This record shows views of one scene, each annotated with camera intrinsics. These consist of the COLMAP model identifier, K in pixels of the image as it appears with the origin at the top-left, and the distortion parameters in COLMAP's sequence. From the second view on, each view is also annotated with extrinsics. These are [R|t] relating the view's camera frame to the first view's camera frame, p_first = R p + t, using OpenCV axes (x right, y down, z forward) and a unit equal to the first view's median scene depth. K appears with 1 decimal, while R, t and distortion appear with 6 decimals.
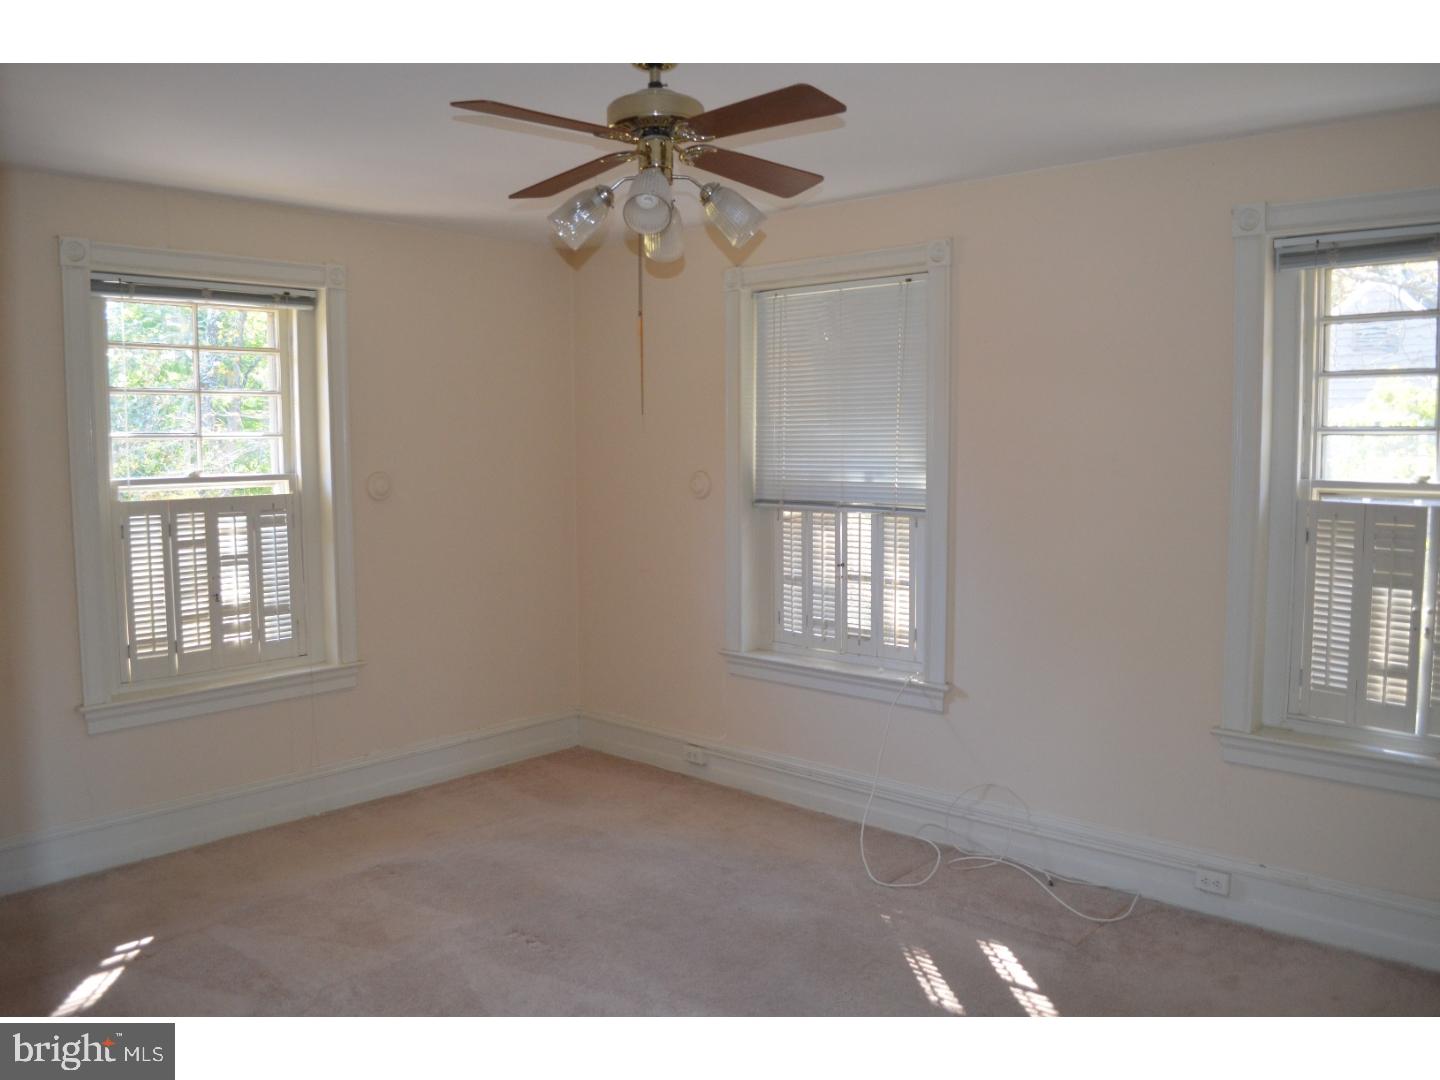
lens RADIAL K [[1139.0, 0, 718.0], [0, 1139.0, 543.3], [0, 0, 1]] dist [-0.074319, 0.007500]
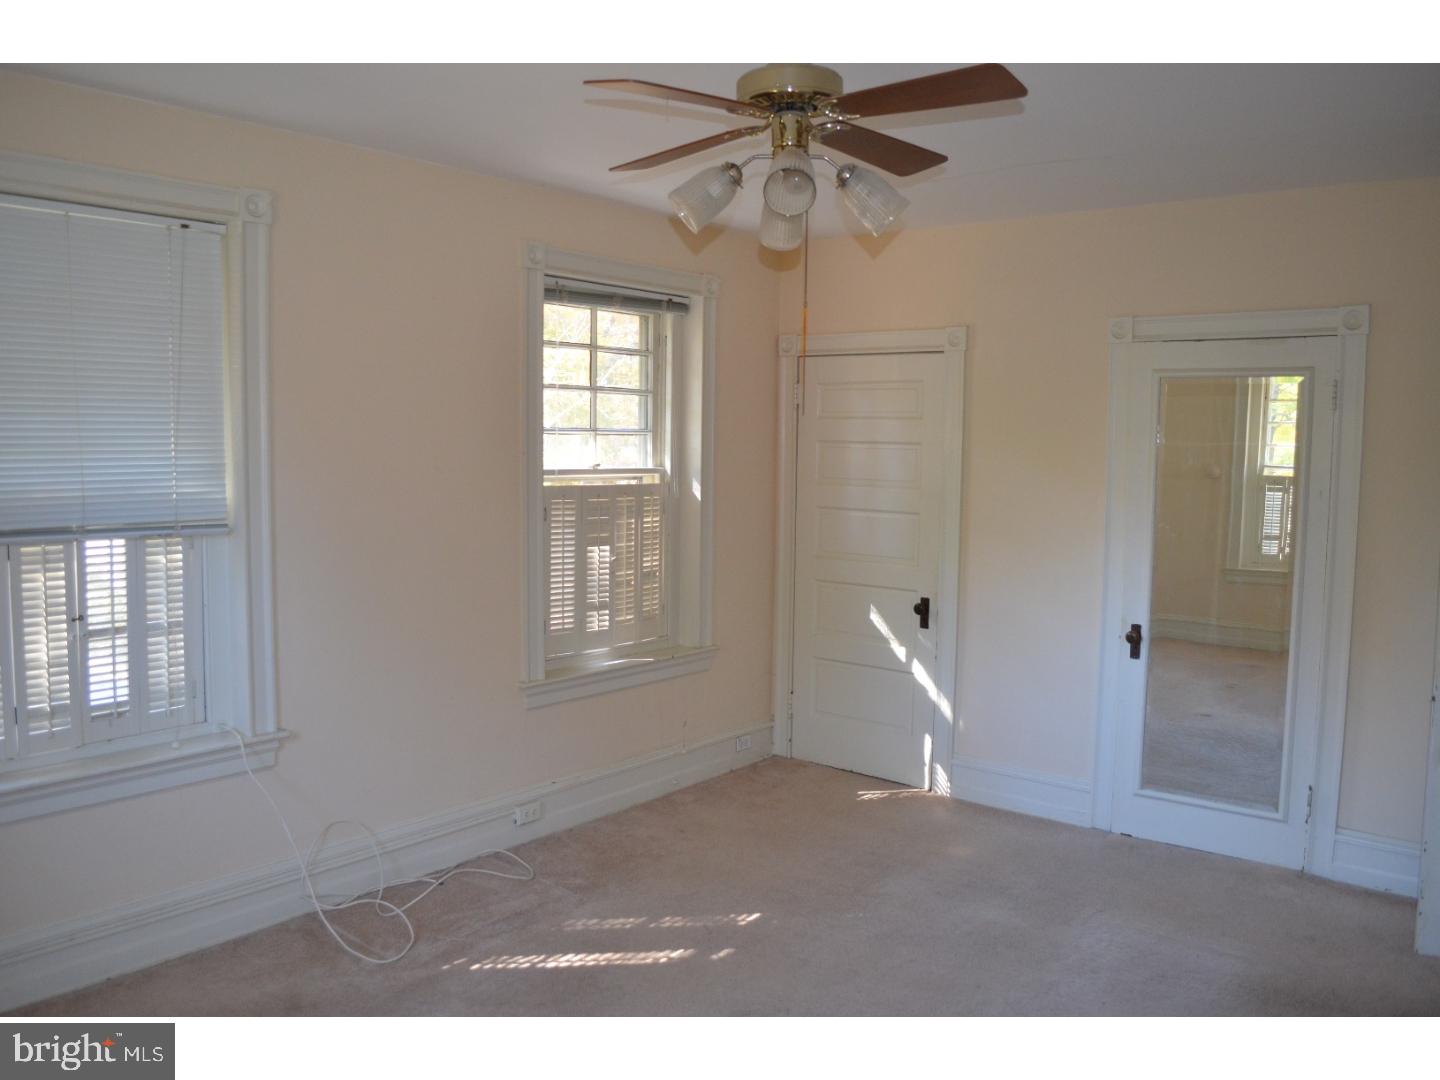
lens RADIAL K [[1139.0, 0, 717.7], [0, 1139.0, 539.2], [0, 0, 1]] dist [-0.074319, 0.007500]
pose [[-0.034278, -0.085954, 0.995709, -0.582436], [0.077845, 0.993038, 0.088403, -0.059048], [-0.996376, 0.080541, -0.027349, 0.651435]]
